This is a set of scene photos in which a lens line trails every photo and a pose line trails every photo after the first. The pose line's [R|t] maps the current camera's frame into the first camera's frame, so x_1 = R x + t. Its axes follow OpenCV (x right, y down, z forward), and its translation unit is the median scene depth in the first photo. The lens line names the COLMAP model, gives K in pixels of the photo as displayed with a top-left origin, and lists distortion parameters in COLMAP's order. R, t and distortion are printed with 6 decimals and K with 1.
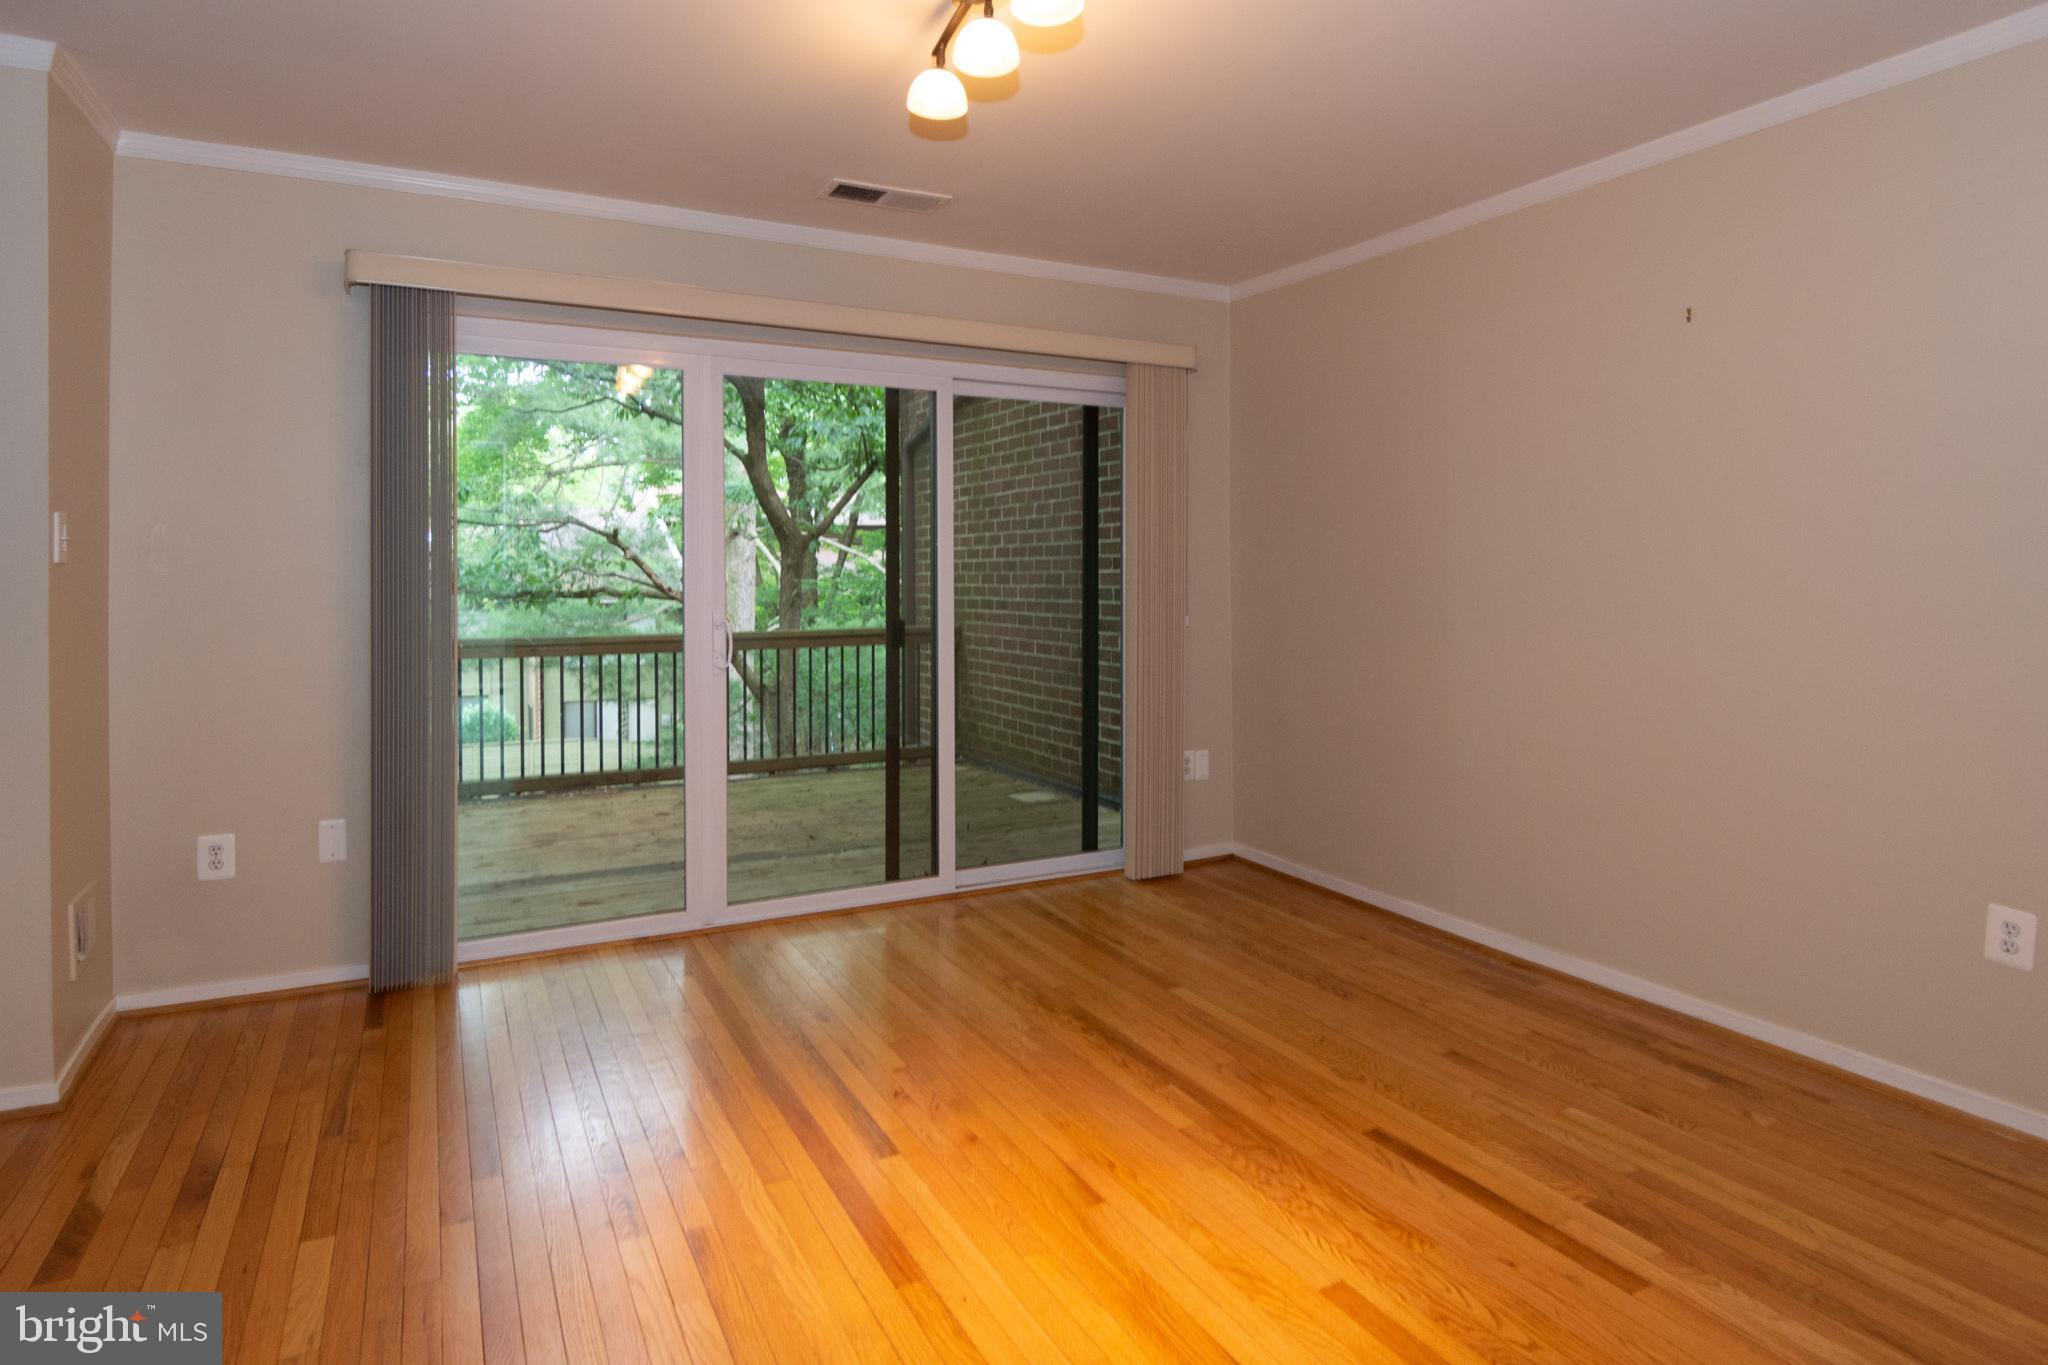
lens RADIAL K [[1165.0, 0, 1068.5], [0, 1165.0, 557.7], [0, 0, 1]] dist [0.004598, -0.012963]
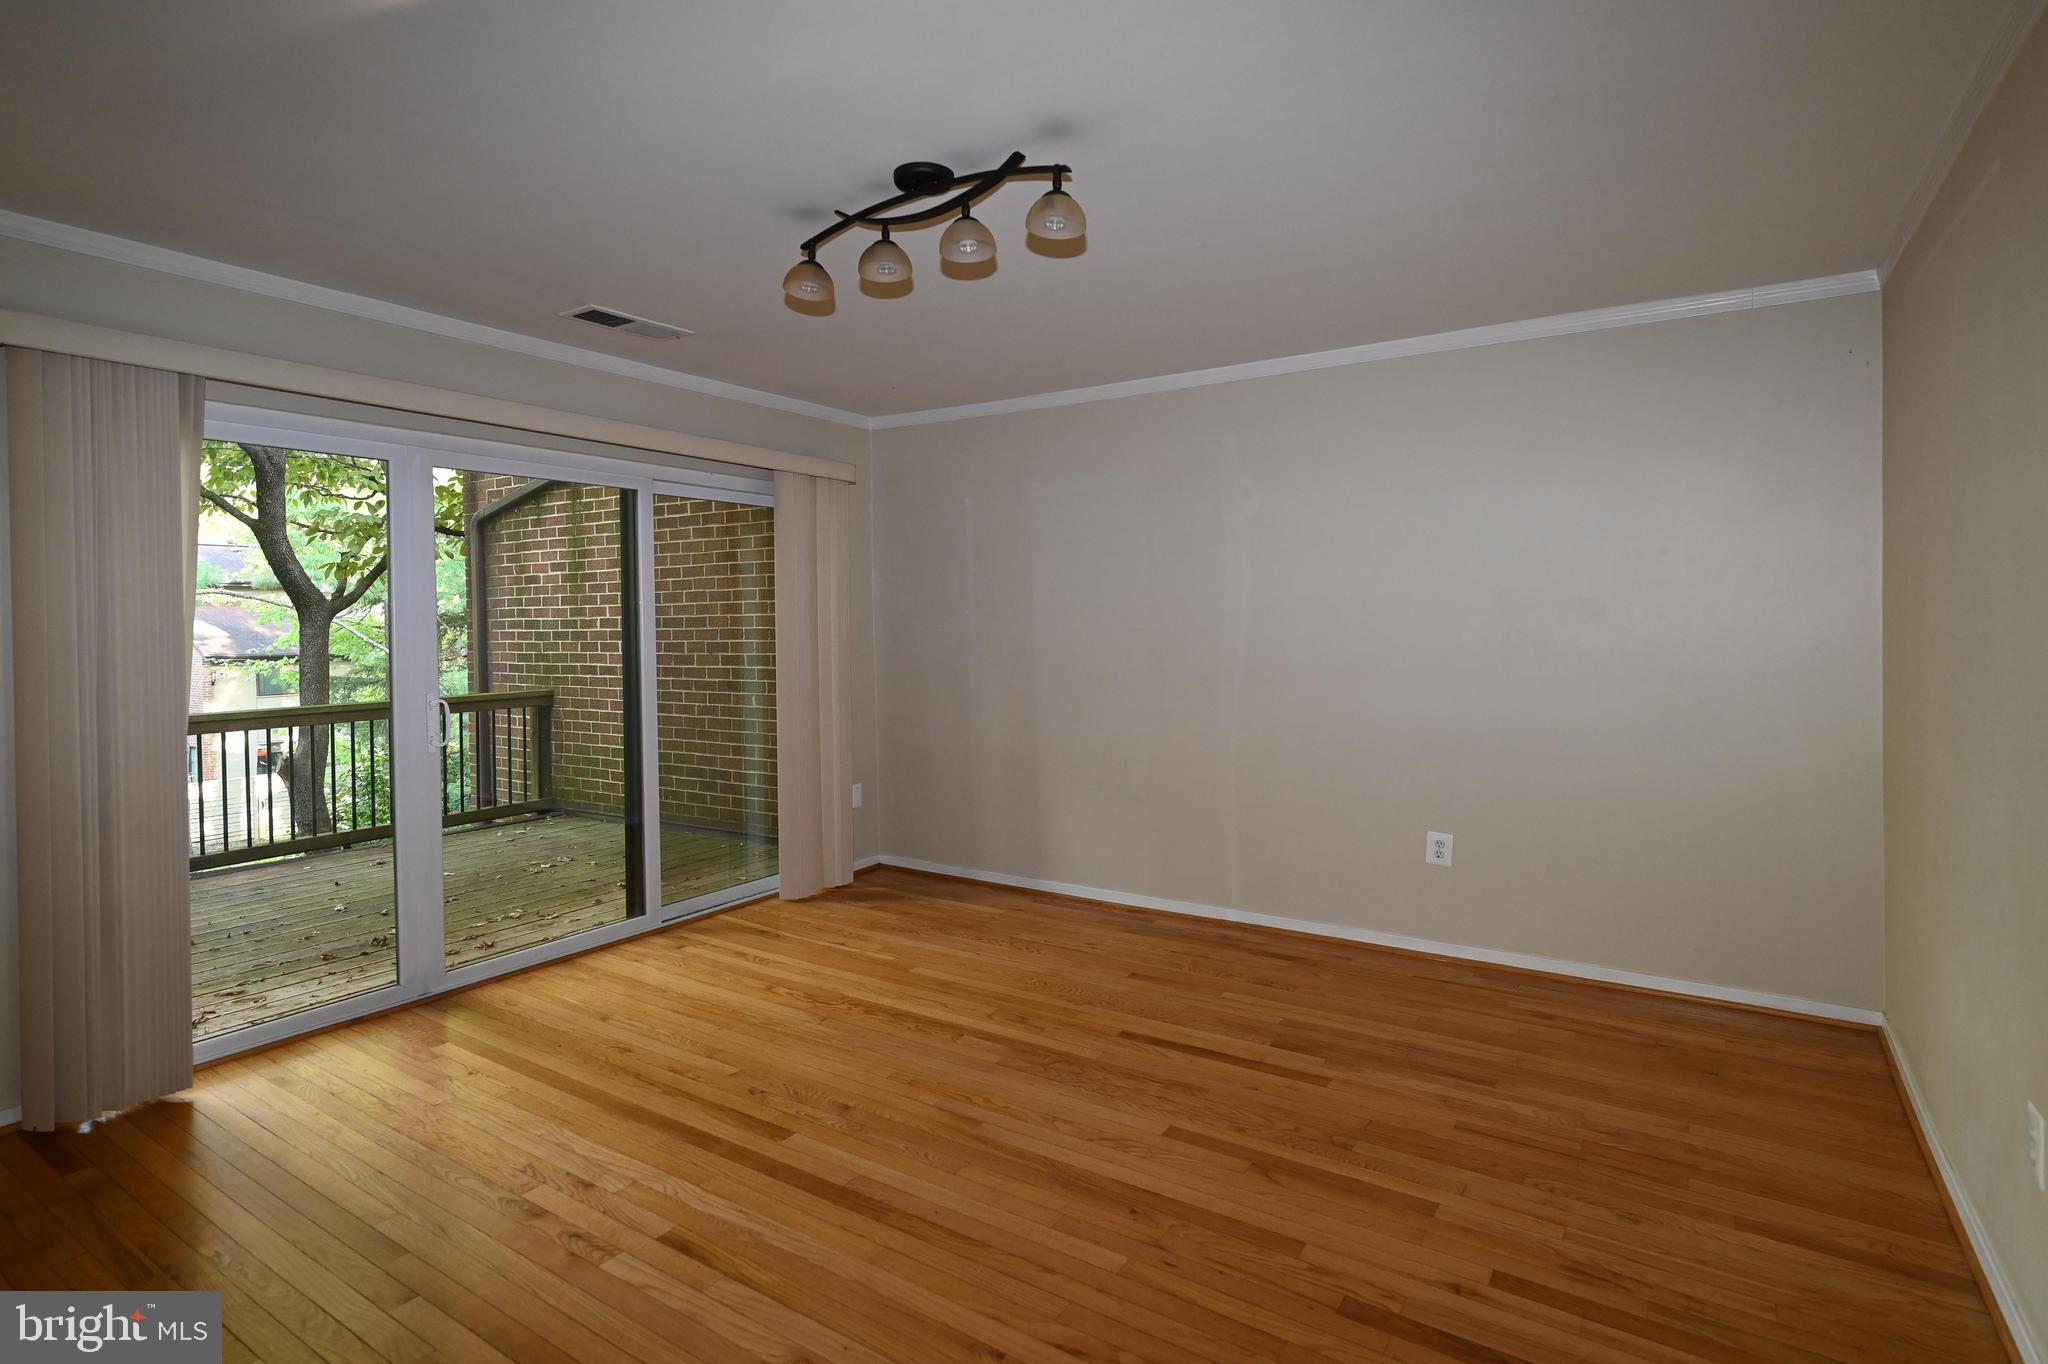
lens RADIAL K [[960.9, 0, 1037.9], [0, 960.9, 605.5], [0, 0, 1]] dist [-0.002936, 0.002059]
pose [[0.886385, -0.002200, 0.462944, -0.308310], [0.006659, 0.999946, -0.007998, -0.029631], [-0.462901, 0.010172, 0.886352, -0.022523]]
